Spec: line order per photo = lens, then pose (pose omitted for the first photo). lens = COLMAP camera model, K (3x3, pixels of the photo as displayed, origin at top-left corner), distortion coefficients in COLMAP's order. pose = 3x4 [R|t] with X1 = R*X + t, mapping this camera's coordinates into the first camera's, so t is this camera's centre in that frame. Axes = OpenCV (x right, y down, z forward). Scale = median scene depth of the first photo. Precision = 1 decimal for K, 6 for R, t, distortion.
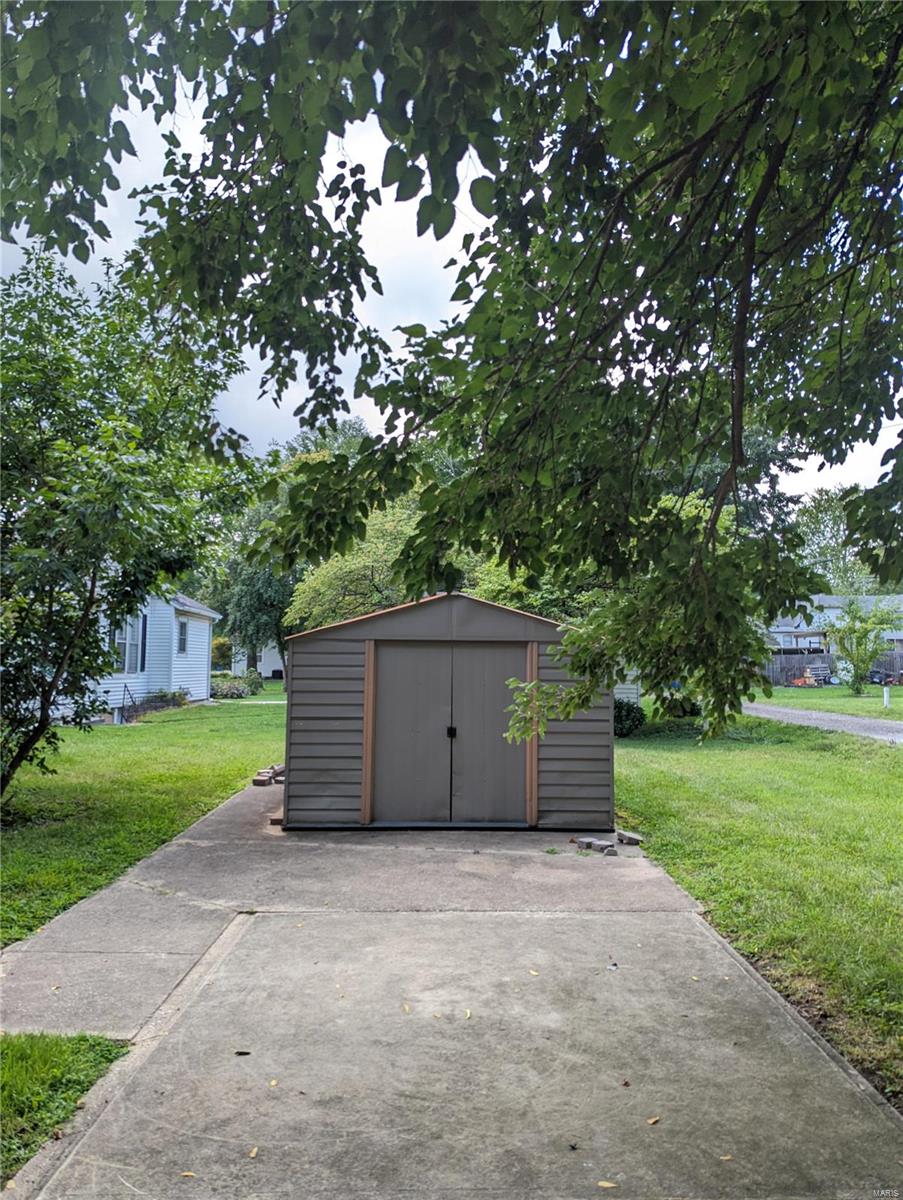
lens RADIAL K [[850.9, 0, 467.5], [0, 850.9, 601.8], [0, 0, 1]] dist [0.078643, -0.073389]
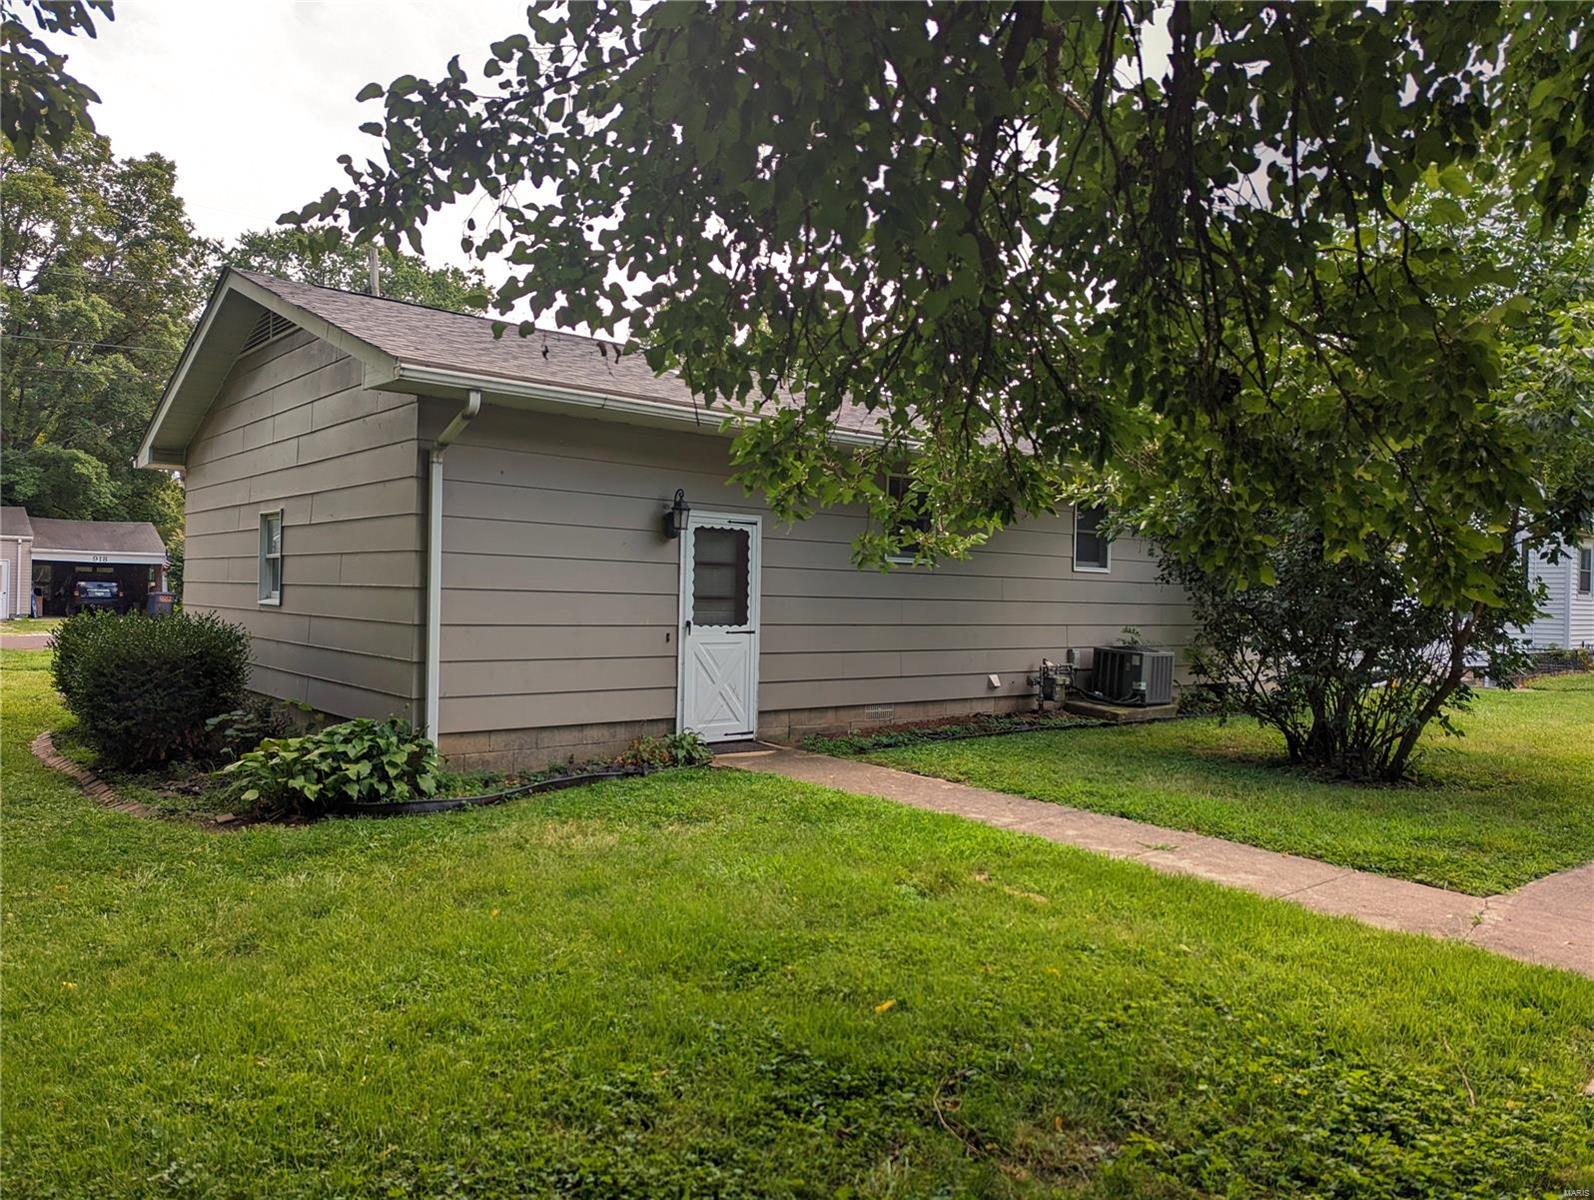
lens RADIAL K [[1130.2, 0, 801.6], [0, 1130.2, 594.9], [0, 0, 1]] dist [0.078643, -0.073389]
pose [[0.623983, 0.003637, -0.781430, -0.006759], [0.043481, 0.998278, 0.039366, -0.009451], [0.780227, -0.058541, 0.622750, -0.195122]]
